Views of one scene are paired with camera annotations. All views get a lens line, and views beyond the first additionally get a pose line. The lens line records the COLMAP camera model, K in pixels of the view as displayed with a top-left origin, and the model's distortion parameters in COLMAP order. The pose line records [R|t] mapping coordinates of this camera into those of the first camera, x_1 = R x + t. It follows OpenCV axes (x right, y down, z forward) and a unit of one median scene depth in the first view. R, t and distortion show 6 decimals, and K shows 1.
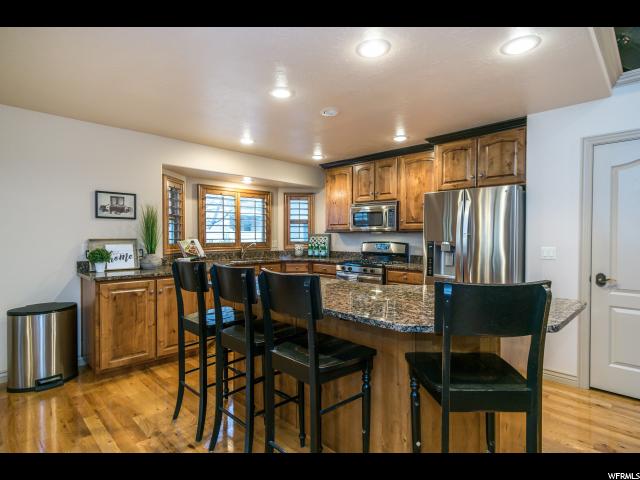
lens RADIAL K [[340.6, 0, 317.9], [0, 340.6, 240.5], [0, 0, 1]] dist [0.003547, 0.002037]
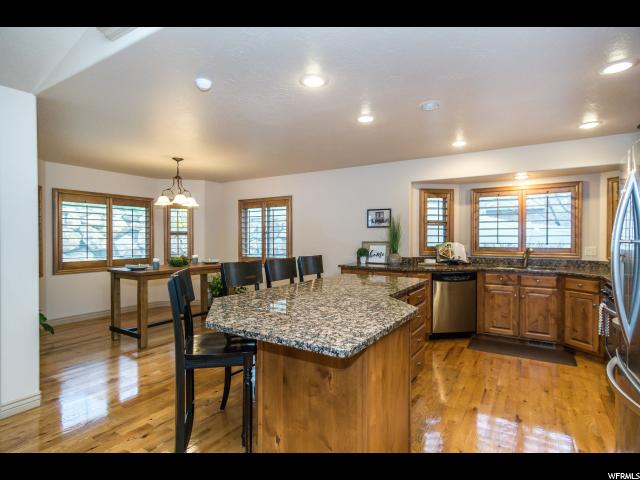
lens RADIAL K [[340.6, 0, 317.9], [0, 340.6, 240.5], [0, 0, 1]] dist [0.003547, 0.002037]
pose [[0.216507, 0.010909, -0.976220, 0.549198], [-0.014779, 0.999860, 0.007896, -0.012289], [0.976169, 0.012718, 0.216638, 0.324314]]
